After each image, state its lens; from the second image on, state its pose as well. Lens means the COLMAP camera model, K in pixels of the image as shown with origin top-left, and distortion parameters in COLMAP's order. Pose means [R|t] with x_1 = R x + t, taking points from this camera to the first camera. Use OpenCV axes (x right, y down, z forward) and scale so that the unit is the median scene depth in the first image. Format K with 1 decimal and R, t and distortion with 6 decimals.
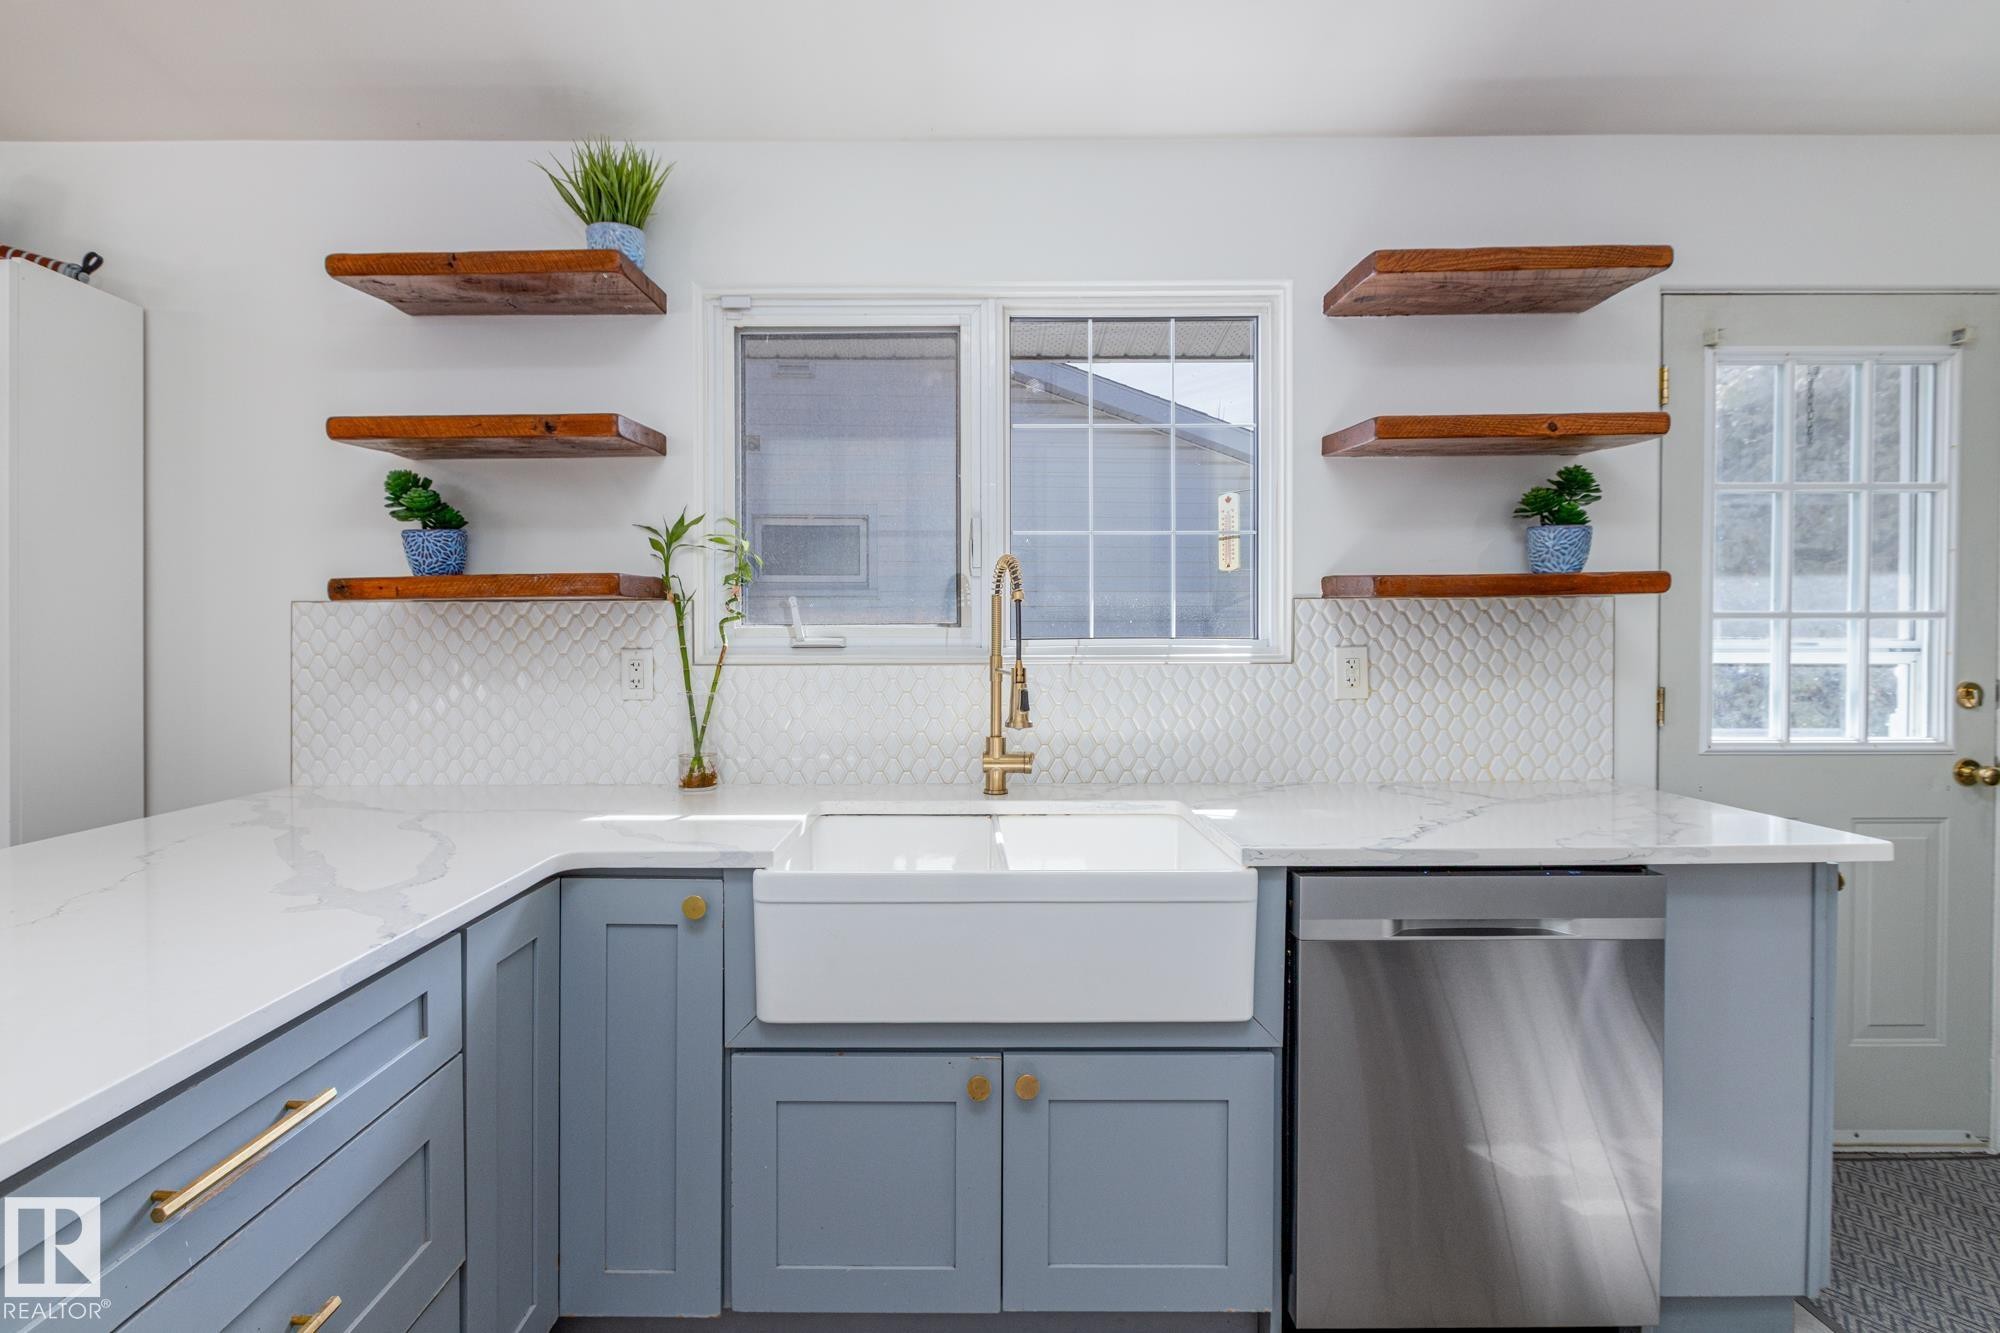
lens RADIAL K [[907.4, 0, 968.5], [0, 907.4, 649.5], [0, 0, 1]] dist [-0.000467, -0.000156]
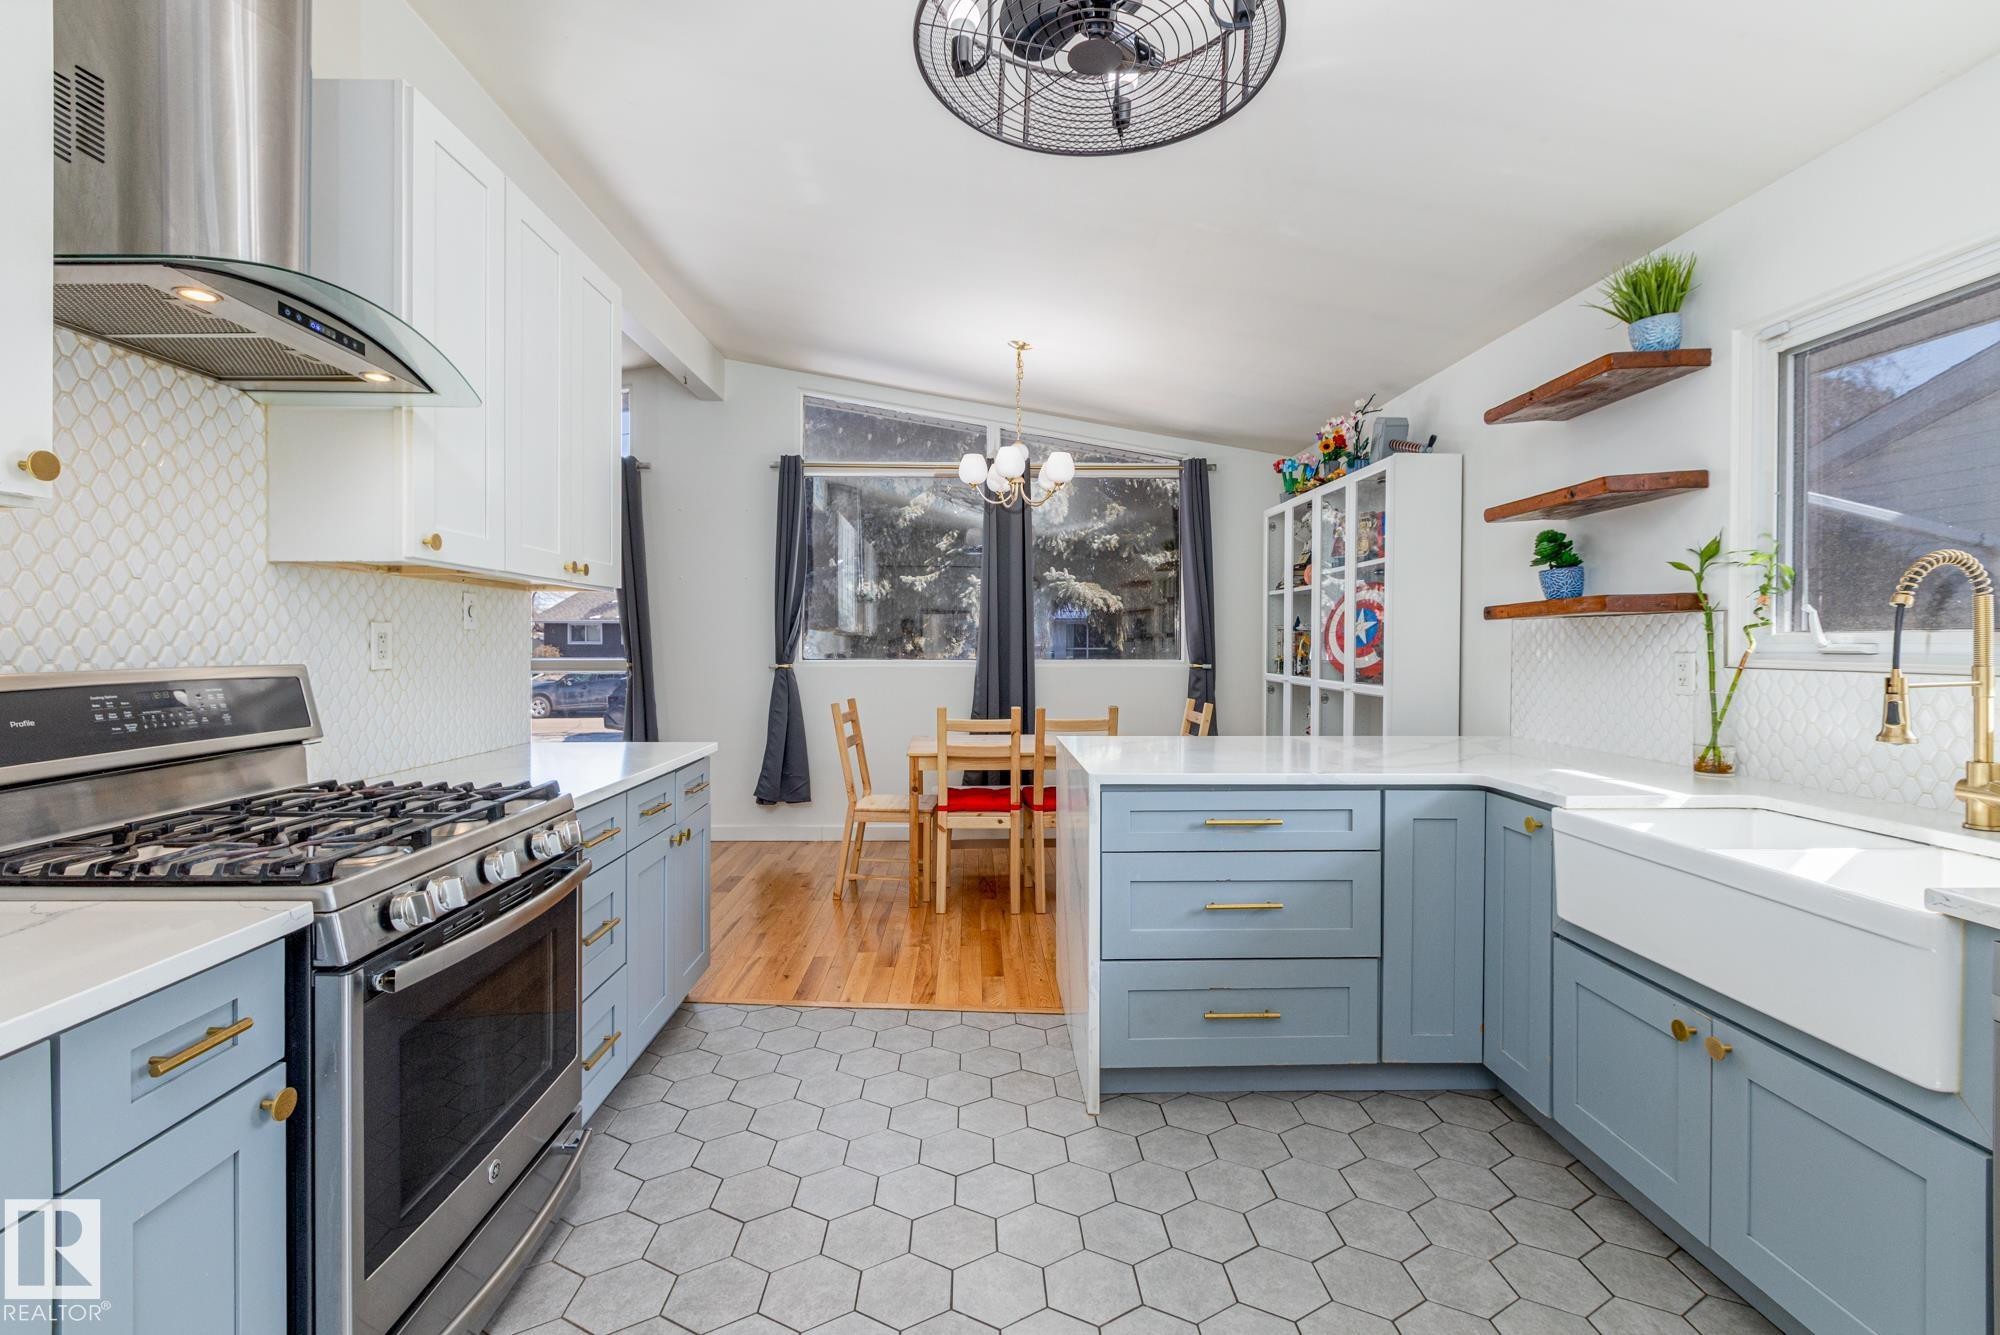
lens RADIAL K [[890.8, 0, 996.6], [0, 890.8, 639.2], [0, 0, 1]] dist [-0.005955, -0.000225]
pose [[0.031470, -0.000721, -0.999504, 0.802720], [-0.015002, 0.999887, -0.001193, -0.003174], [0.999392, 0.015032, 0.031456, 0.054451]]
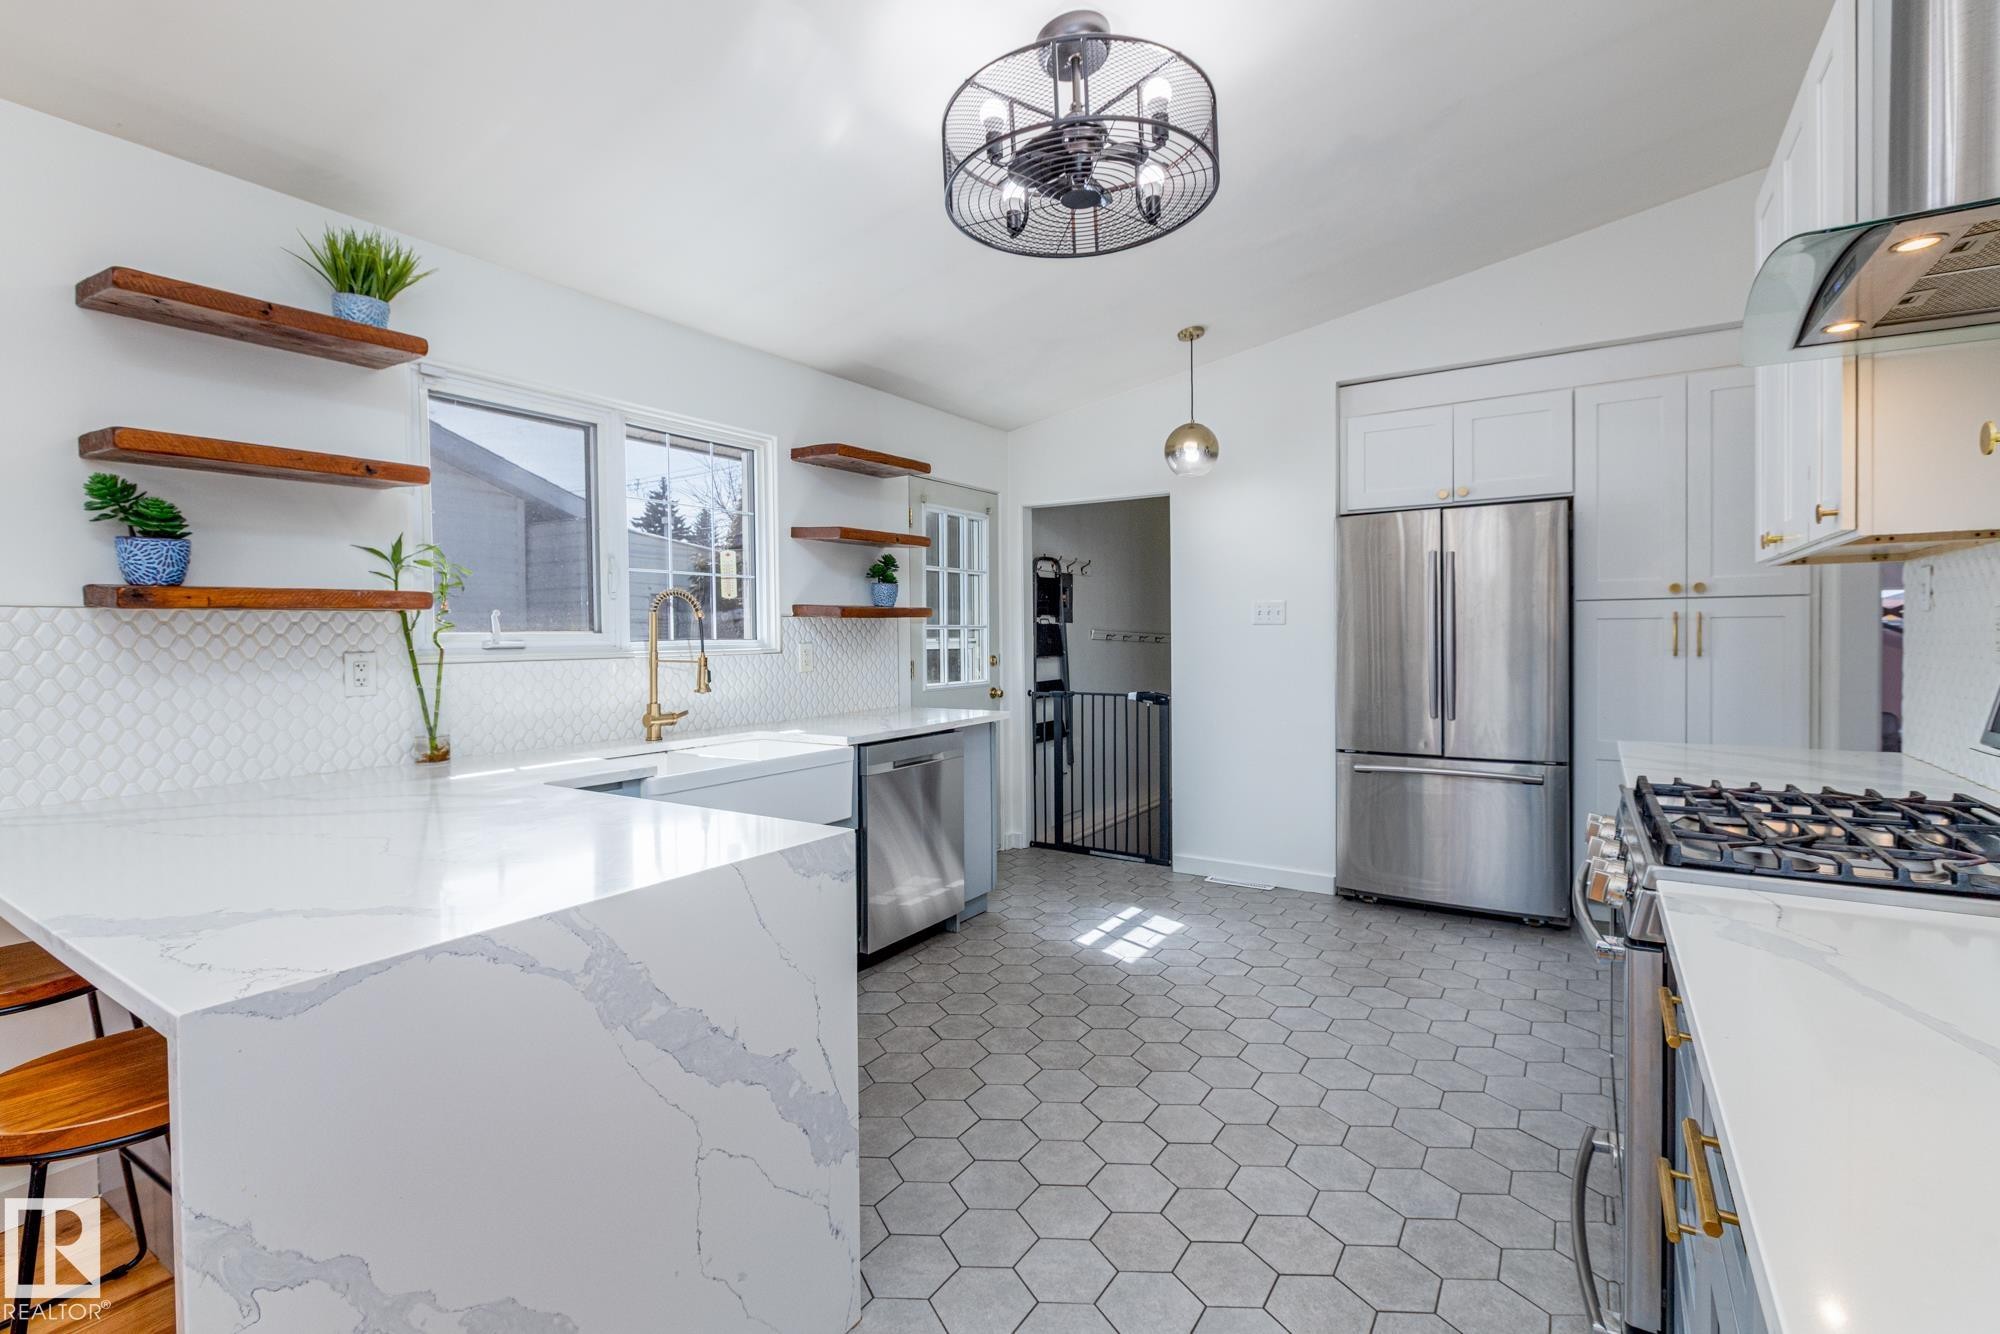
lens RADIAL K [[902.5, 0, 1001.2], [0, 902.5, 651.4], [0, 0, 1]] dist [-0.001524, 0.000334]
pose [[0.545143, -0.019124, 0.838125, -0.913925], [0.020966, 0.999738, 0.009175, 0.004923], [-0.838081, 0.012570, 0.545402, -0.331710]]
